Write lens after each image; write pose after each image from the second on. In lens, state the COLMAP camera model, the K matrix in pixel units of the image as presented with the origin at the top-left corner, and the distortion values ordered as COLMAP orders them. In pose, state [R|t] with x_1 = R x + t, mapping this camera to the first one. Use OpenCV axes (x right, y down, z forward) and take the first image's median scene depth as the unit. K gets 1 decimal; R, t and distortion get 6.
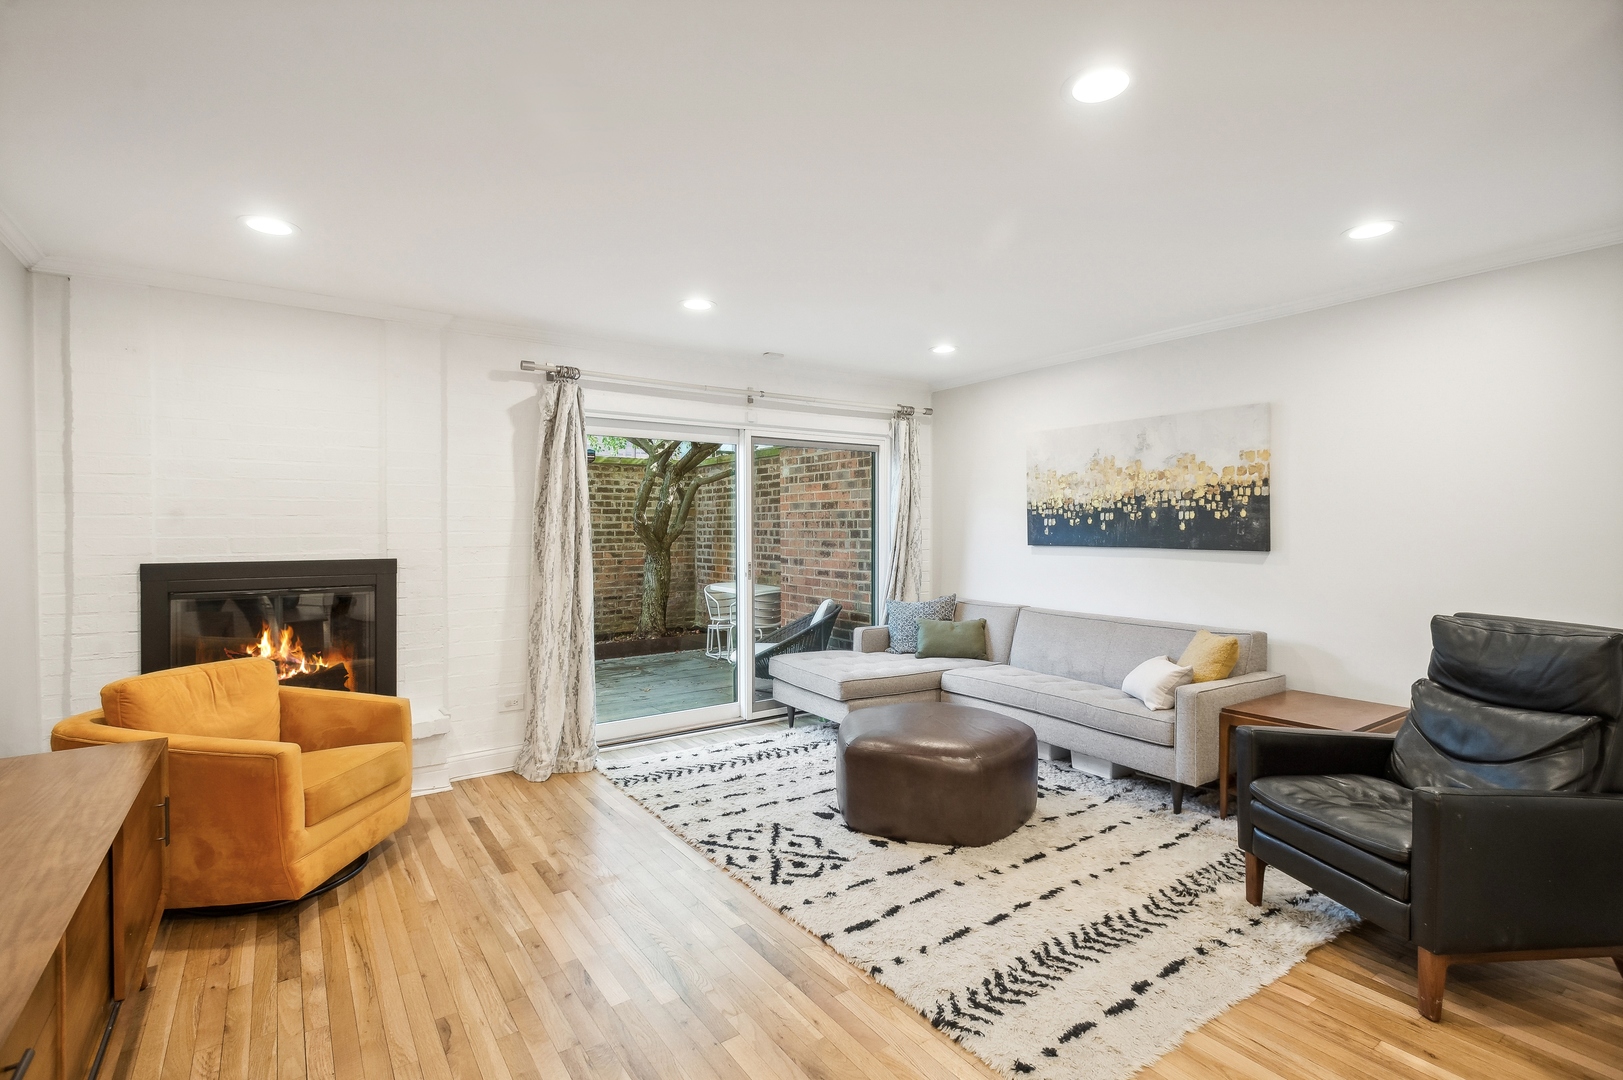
lens RADIAL K [[758.6, 0, 808.9], [0, 758.6, 525.5], [0, 0, 1]] dist [0.014059, -0.000060]
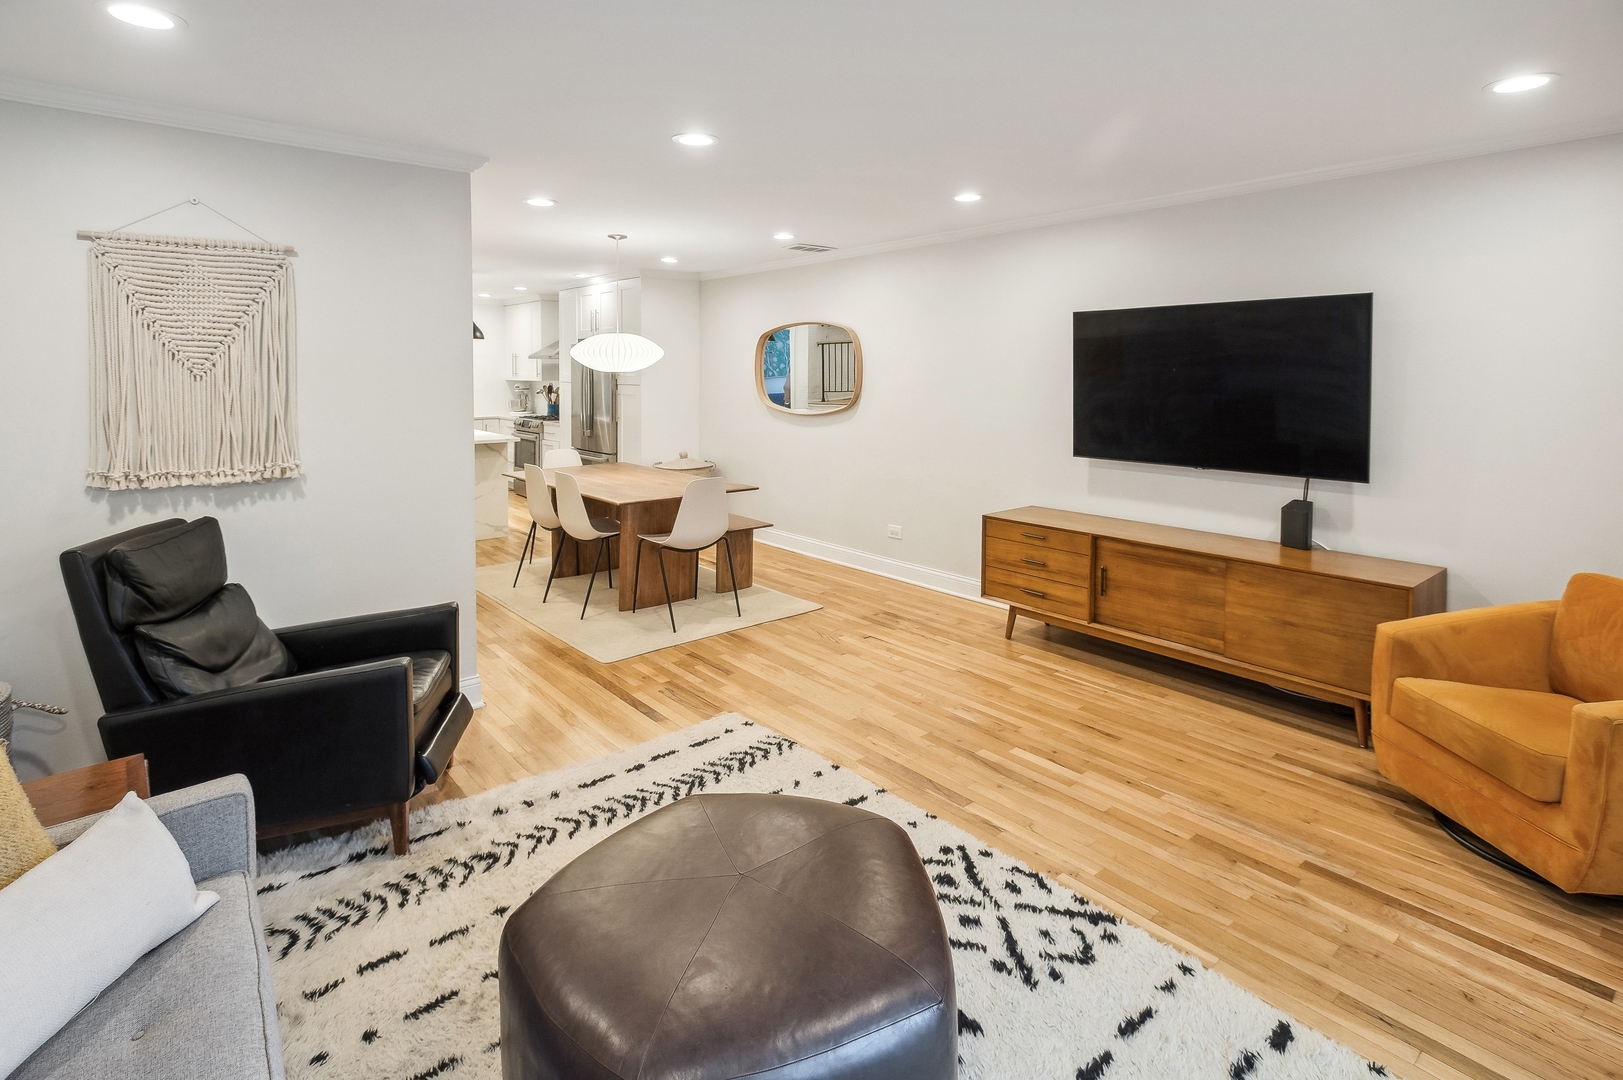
lens RADIAL K [[813.4, 0, 801.0], [0, 813.4, 390.8], [0, 0, 1]] dist [0.004997, 0.000982]
pose [[-0.996792, 0.006738, -0.079749, 0.137055], [0.004645, 0.999640, 0.026408, -0.044640], [0.079898, 0.025953, -0.996465, 1.276039]]
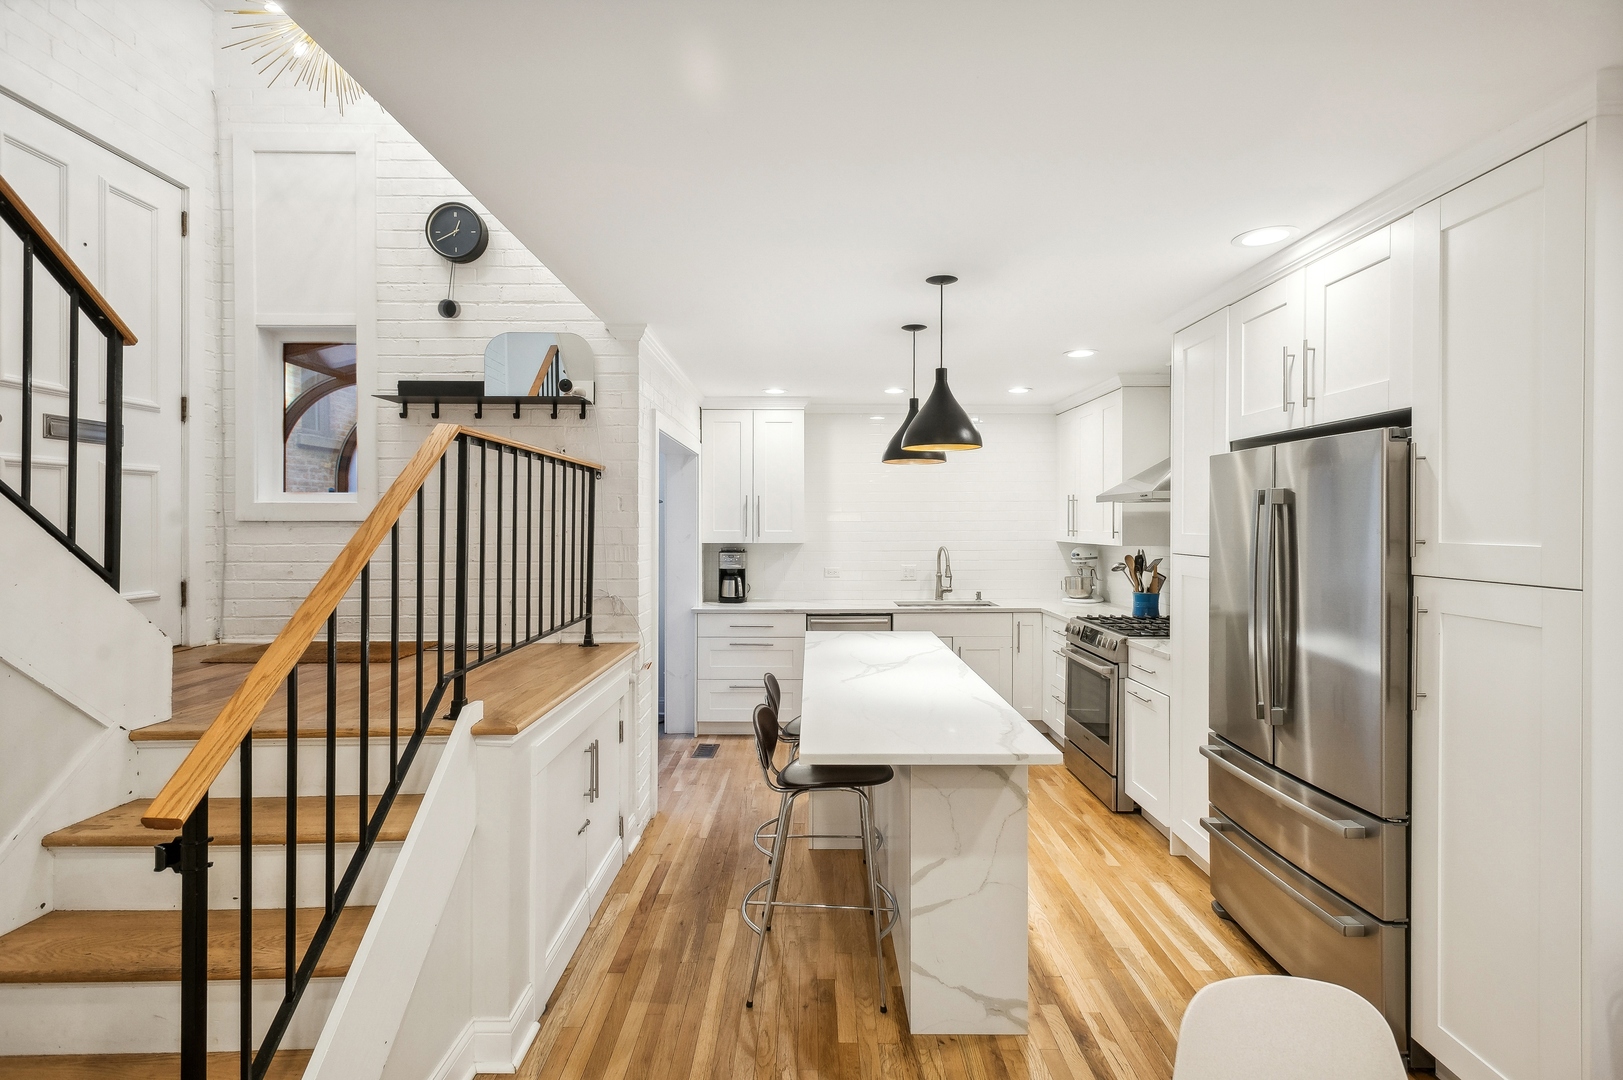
lens RADIAL K [[758.6, 0, 808.9], [0, 758.6, 525.5], [0, 0, 1]] dist [0.014059, -0.000060]
pose [[-0.822317, 0.004214, 0.569014, 0.461051], [0.003849, 0.999991, -0.001842, -0.044631], [-0.569016, 0.000676, -0.822326, -0.035154]]
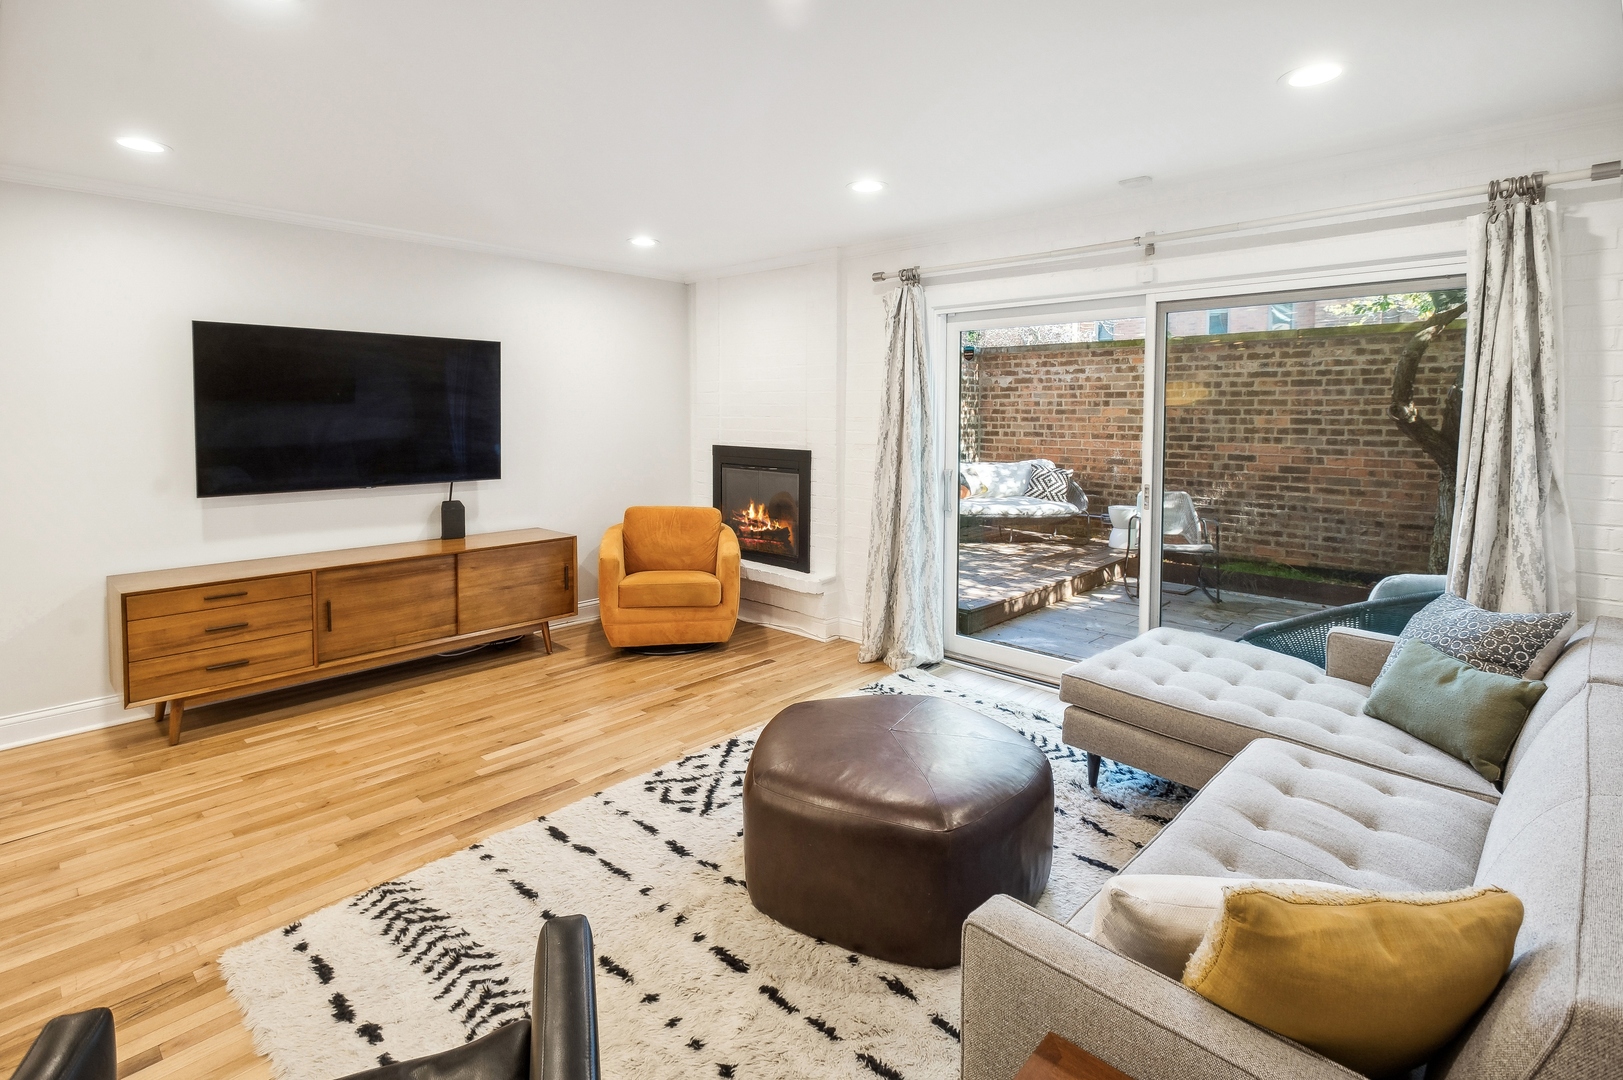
lens RADIAL K [[785.8, 0, 819.4], [0, 785.8, 442.8], [0, 0, 1]] dist [0.007523, -0.000300]
pose [[0.209517, 0.044774, -0.976779, 0.695346], [-0.002005, 0.998969, 0.045362, -0.026887], [0.977803, -0.007546, 0.209390, 0.683528]]
